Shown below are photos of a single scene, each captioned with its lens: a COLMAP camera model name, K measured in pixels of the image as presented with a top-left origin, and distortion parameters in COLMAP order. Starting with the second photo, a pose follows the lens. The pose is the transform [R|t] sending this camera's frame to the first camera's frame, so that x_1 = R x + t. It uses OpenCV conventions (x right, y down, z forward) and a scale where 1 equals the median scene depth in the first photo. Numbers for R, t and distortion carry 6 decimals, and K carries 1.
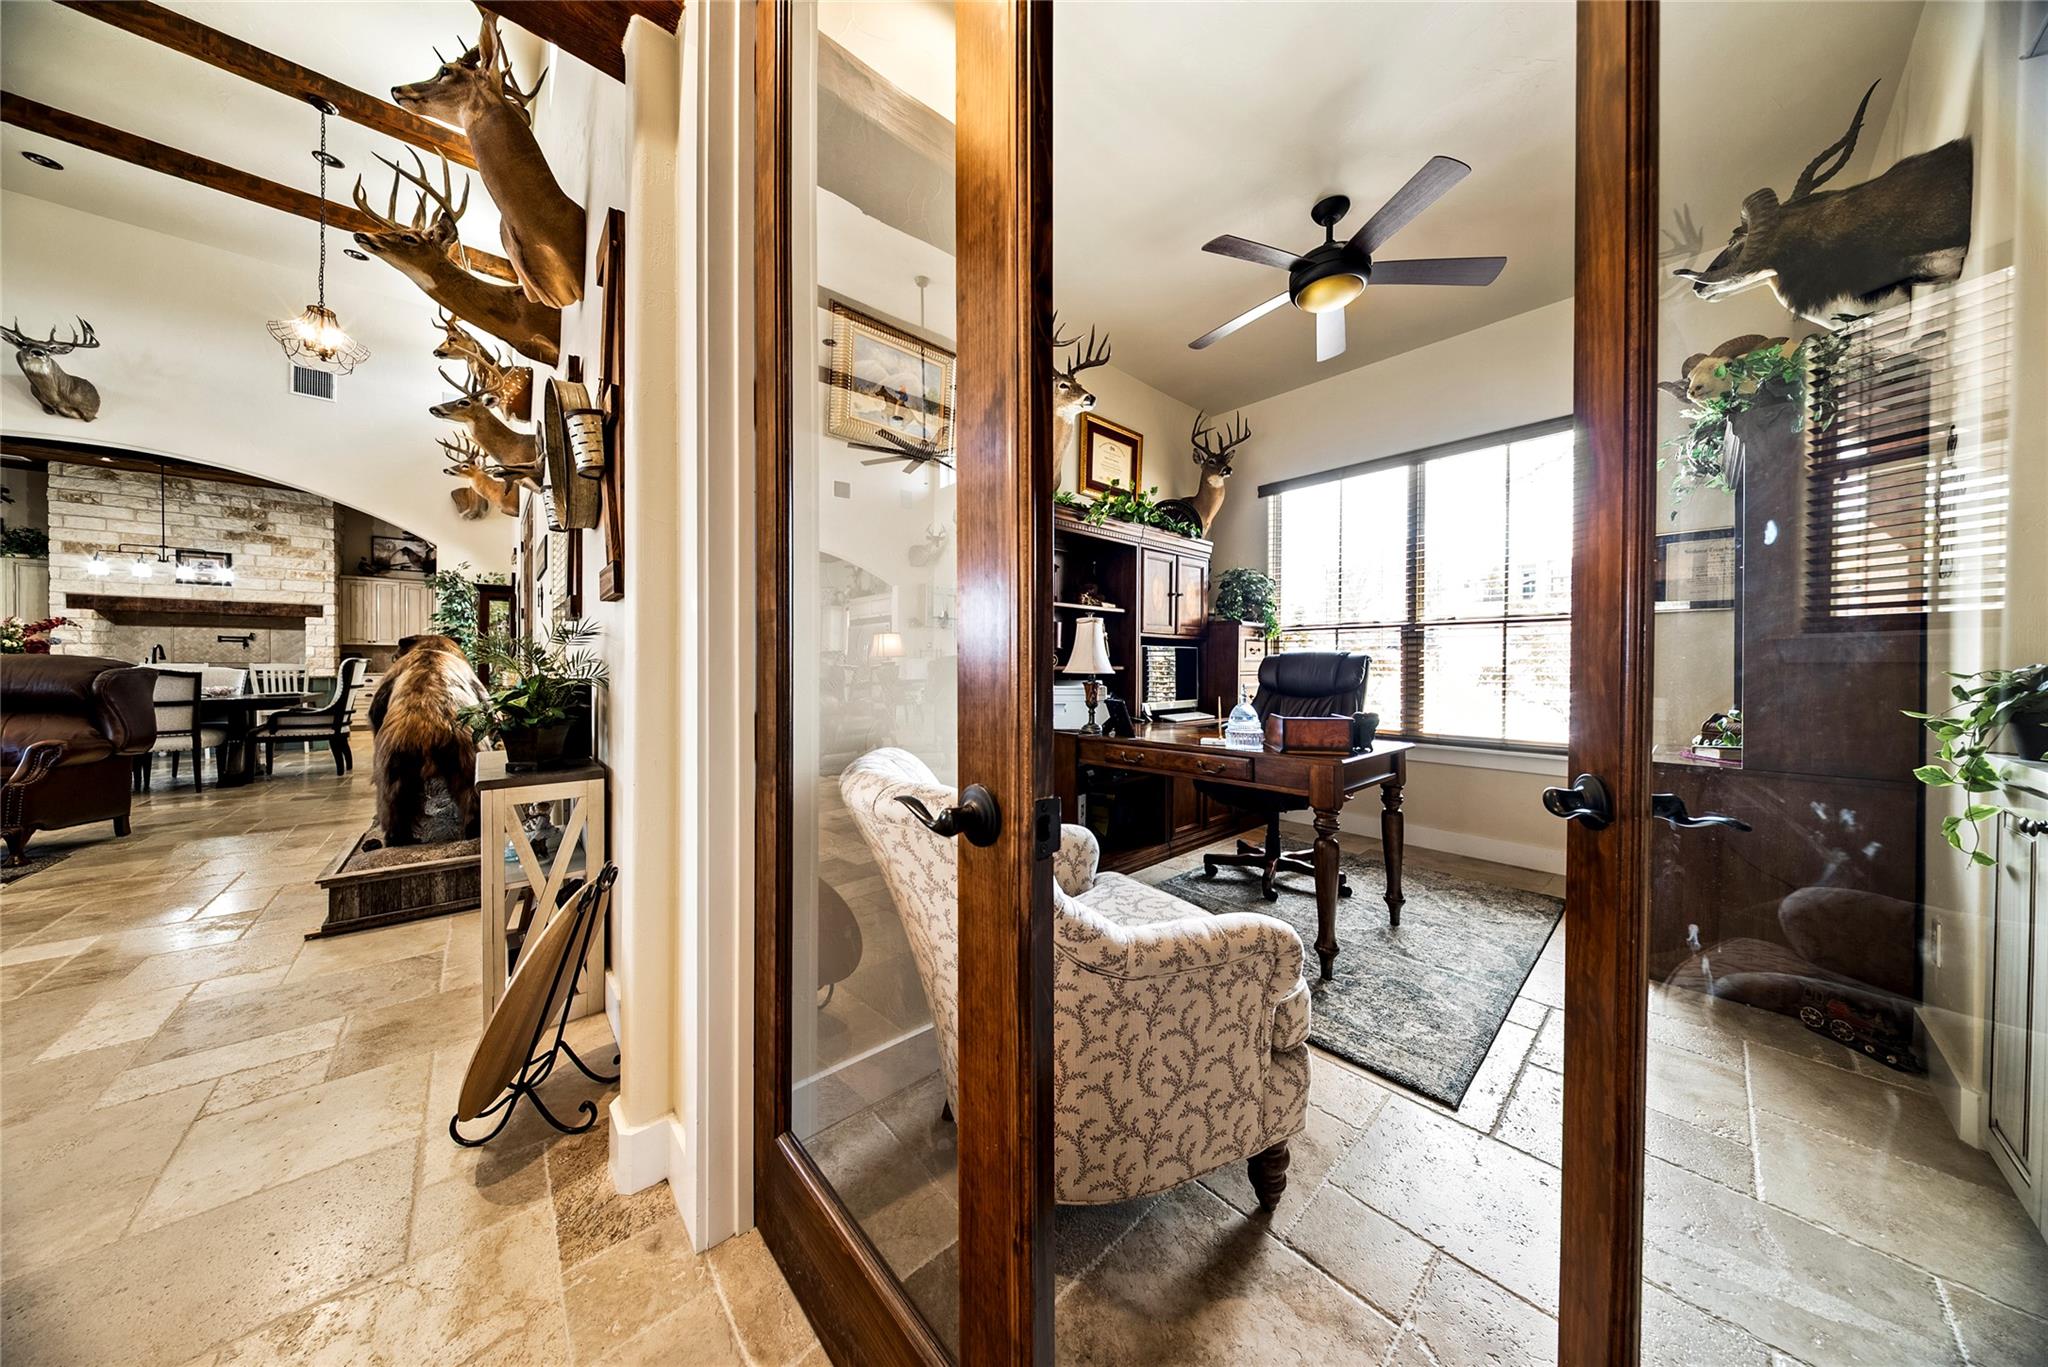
lens RADIAL K [[604.8, 0, 1016.2], [0, 604.8, 666.9], [0, 0, 1]] dist [0.001244, -0.001075]
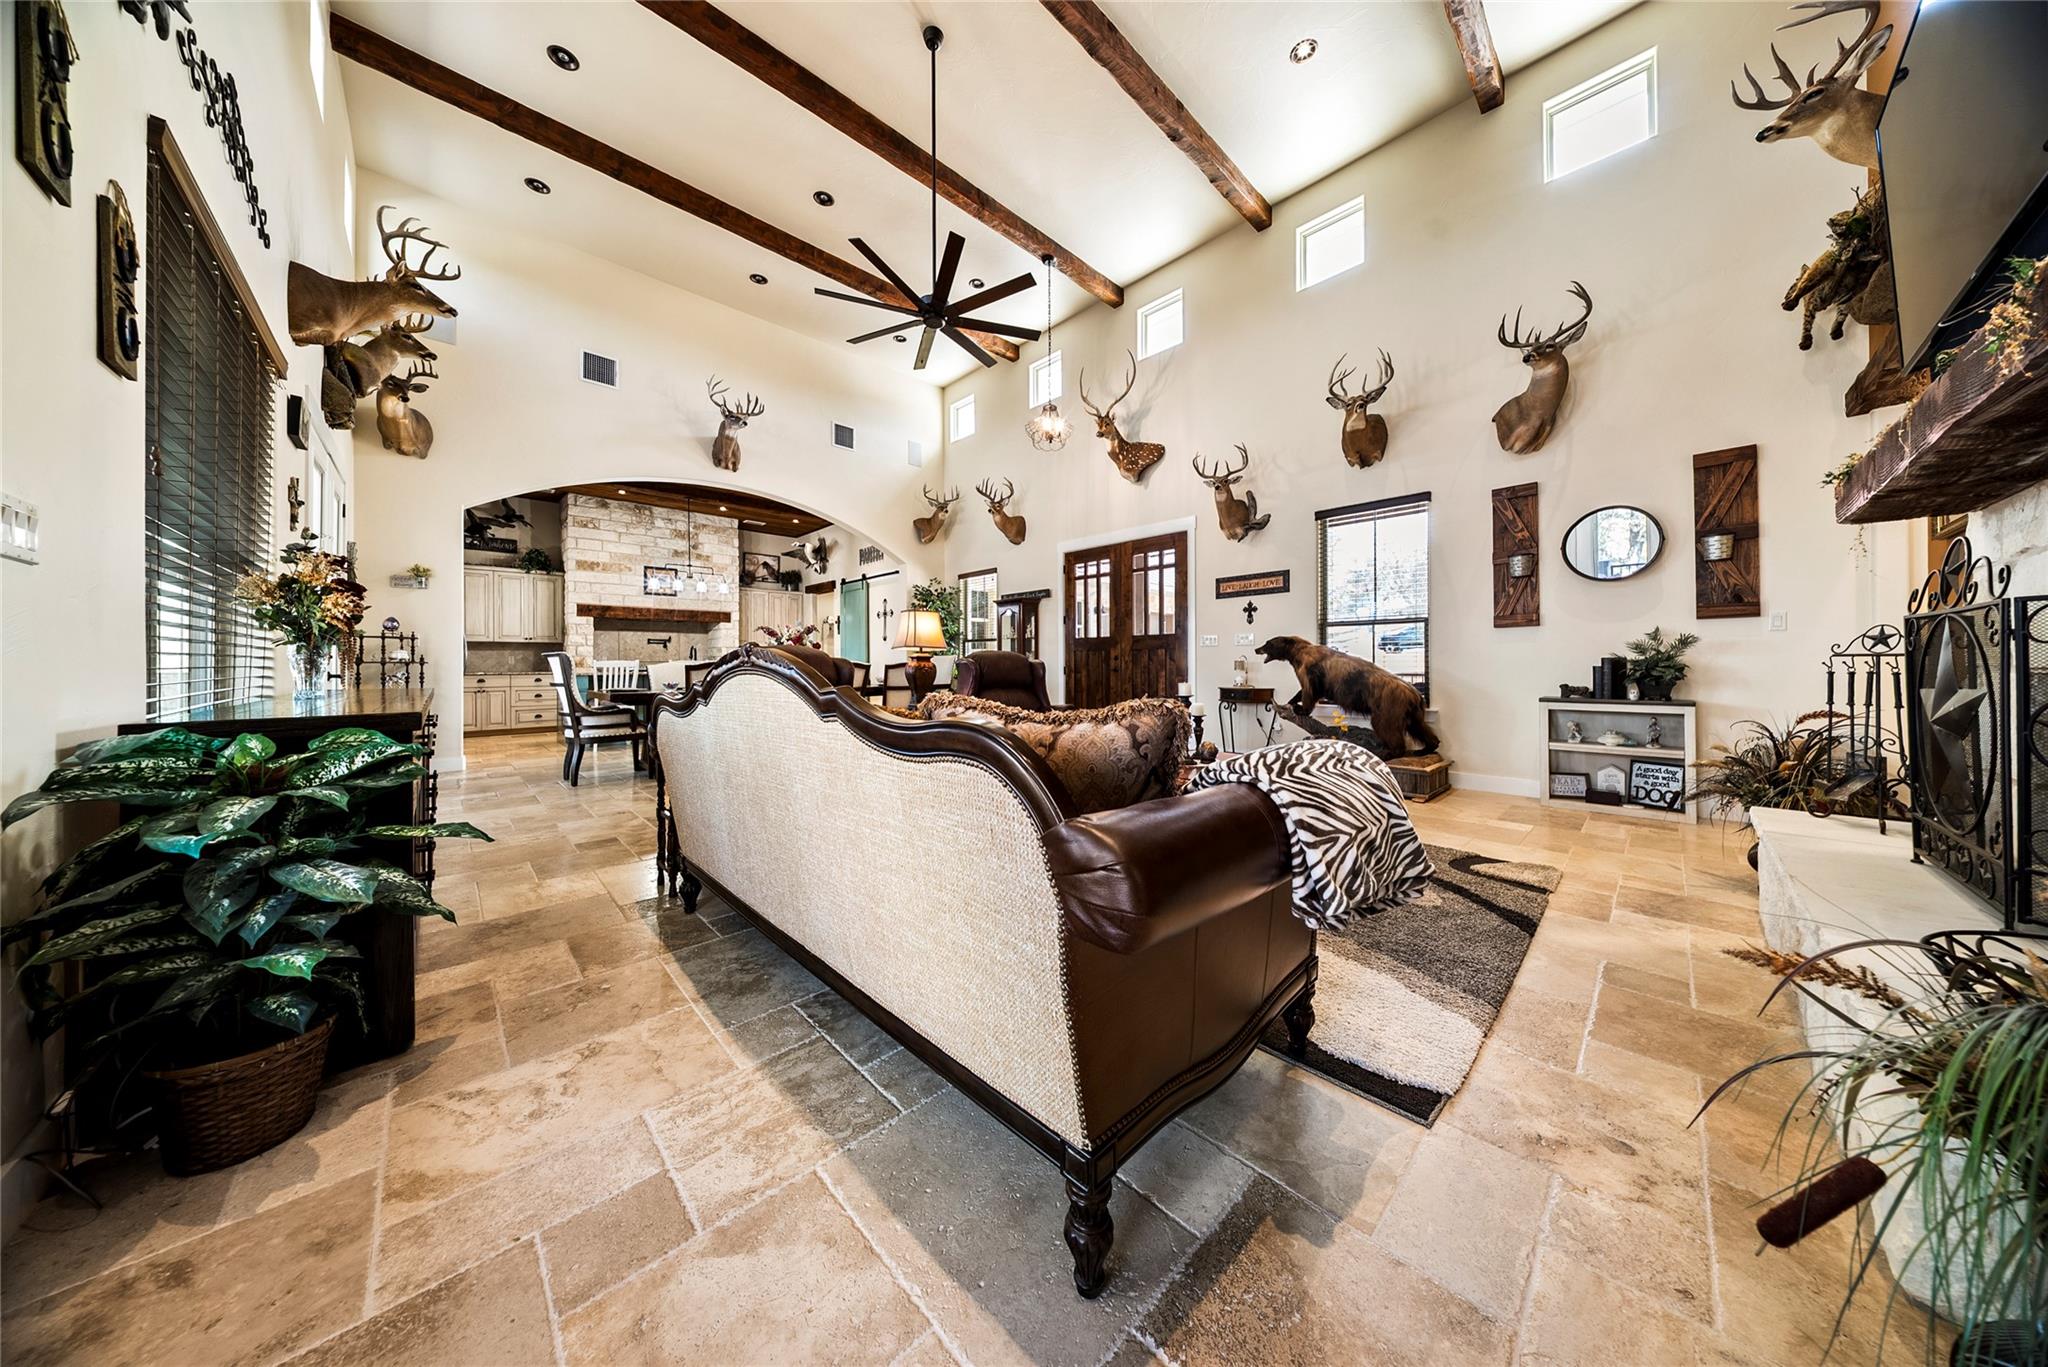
lens RADIAL K [[604.8, 0, 1029.0], [0, 604.8, 665.0], [0, 0, 1]] dist [0.001244, -0.001075]
pose [[0.998841, -0.007057, 0.047609, -0.668117], [0.007117, 0.999974, -0.001101, 0.006537], [-0.047600, 0.001438, 0.998865, -0.215123]]
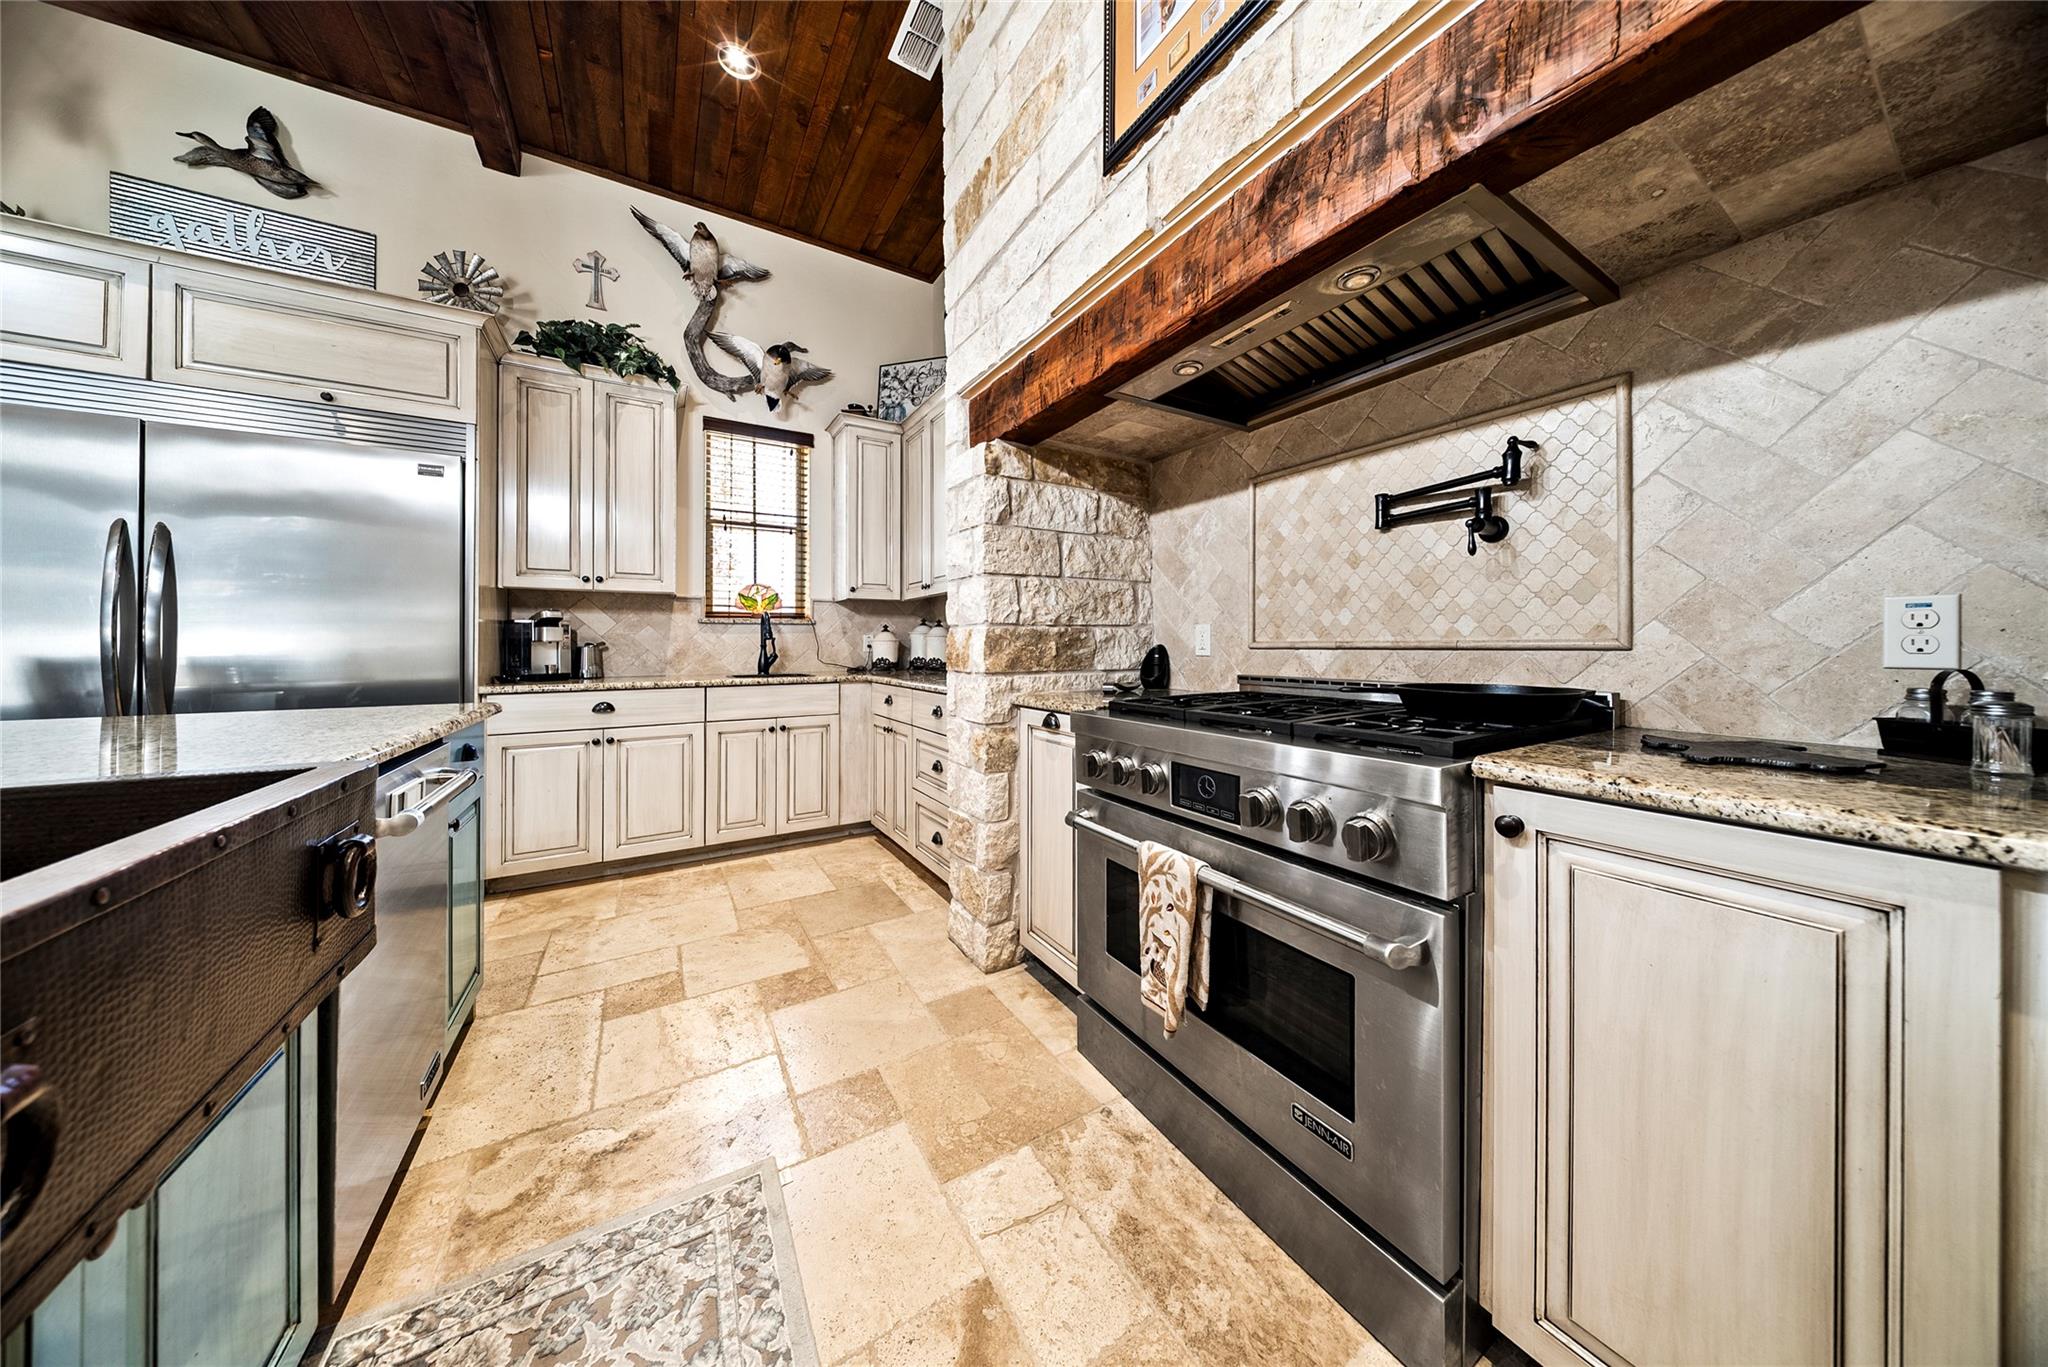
lens RADIAL K [[604.8, 0, 1048.5], [0, 604.8, 643.0], [0, 0, 1]] dist [0.001244, -0.001075]
pose [[-0.143418, -0.002275, -0.989660, -1.178161], [0.004864, 0.999984, -0.003004, -0.008066], [0.989650, -0.005244, -0.143404, 0.969358]]
